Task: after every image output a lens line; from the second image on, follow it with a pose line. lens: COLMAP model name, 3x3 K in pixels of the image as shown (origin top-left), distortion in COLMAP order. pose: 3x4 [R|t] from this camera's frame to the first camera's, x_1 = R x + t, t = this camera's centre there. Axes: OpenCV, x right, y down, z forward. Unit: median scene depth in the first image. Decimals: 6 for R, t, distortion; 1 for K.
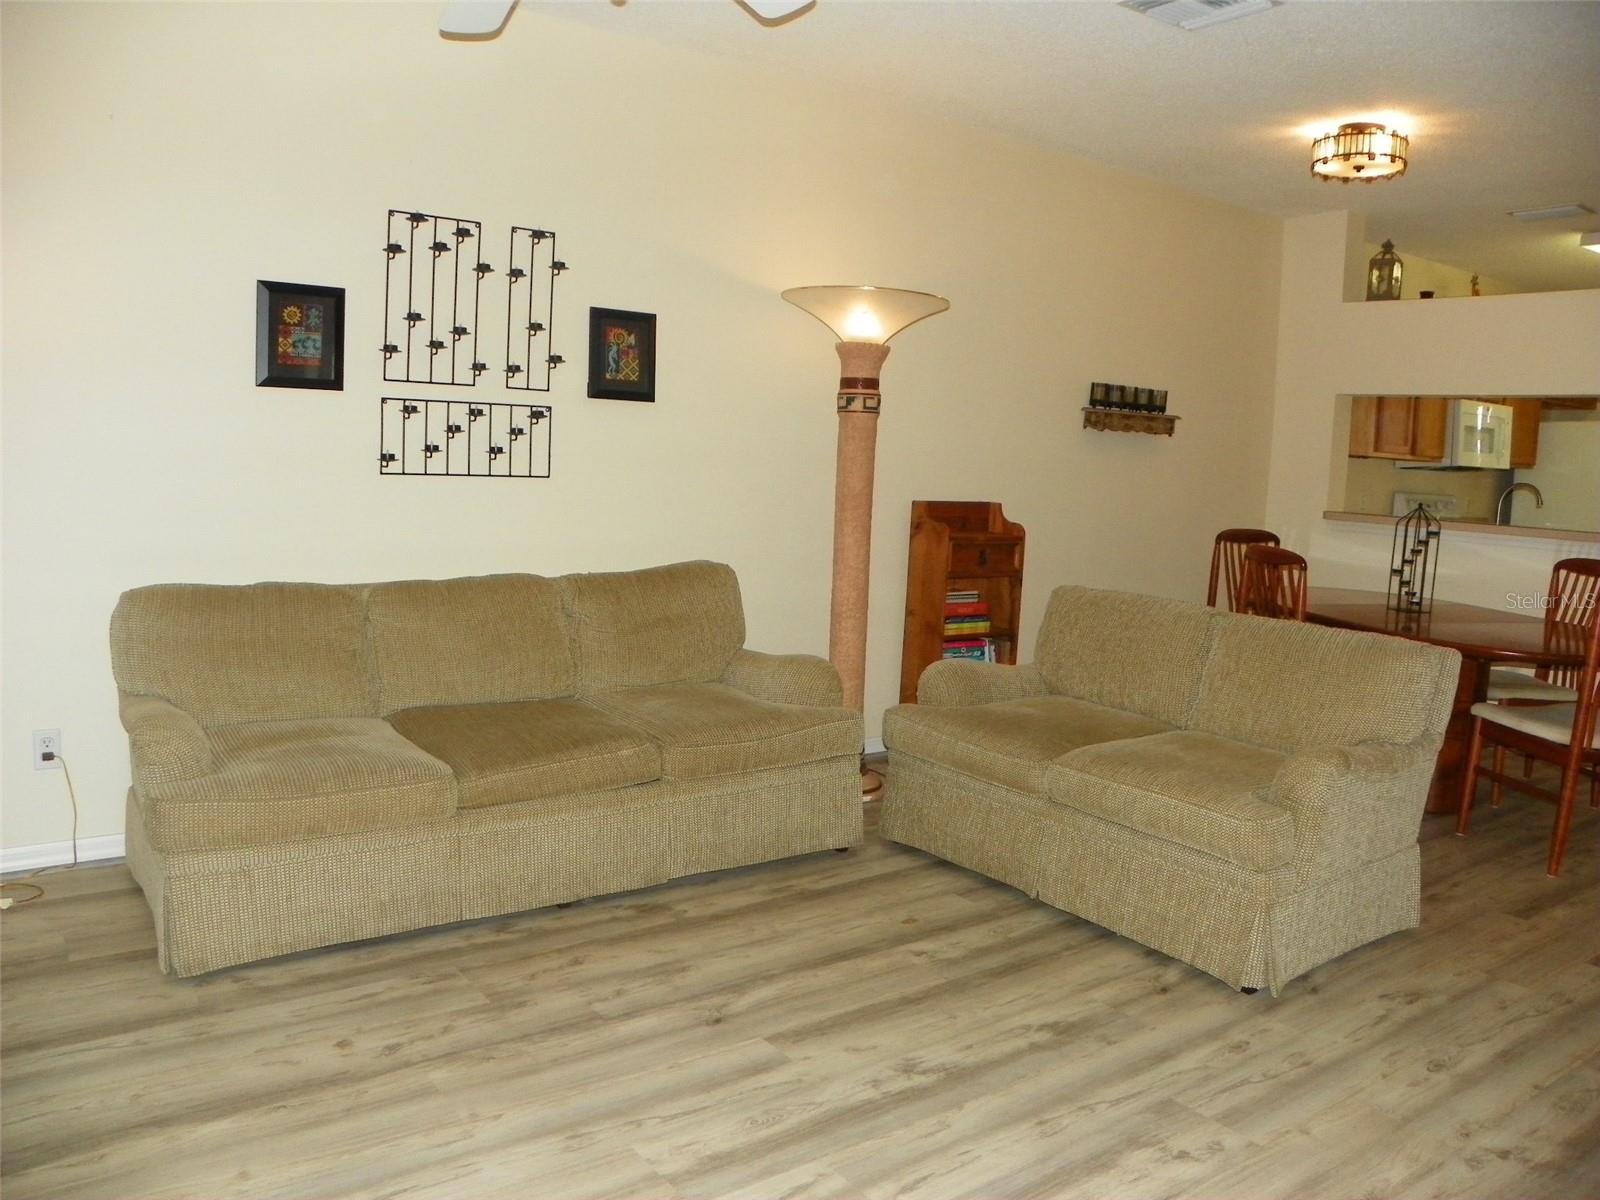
lens RADIAL K [[1230.2, 0, 800.0], [0, 1230.2, 600.0], [0, 0, 1]] dist [-0.136074, 0.091353]
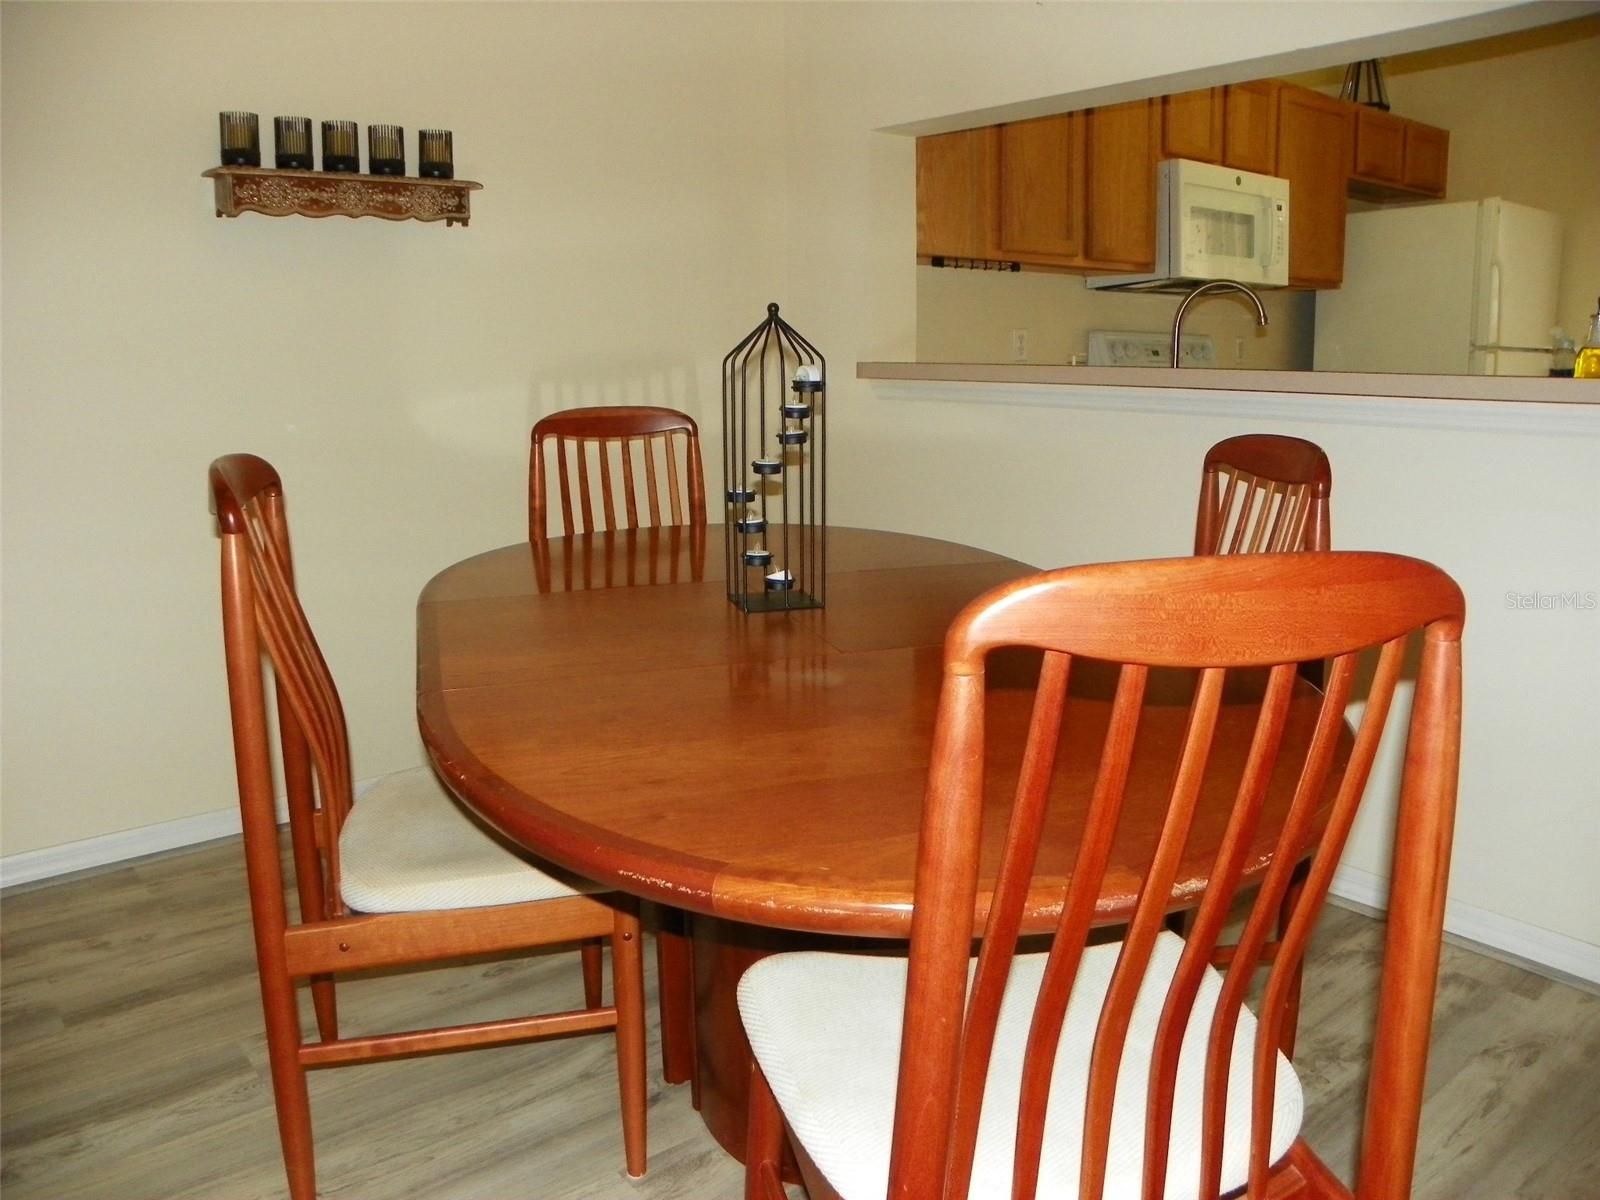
lens RADIAL K [[1230.2, 0, 800.0], [0, 1230.2, 600.0], [0, 0, 1]] dist [-0.136074, 0.091353]
pose [[0.997813, -0.053391, 0.038977, 0.412232], [0.049750, 0.994784, 0.089052, -0.022539], [-0.043528, -0.086919, 0.995264, 0.503587]]
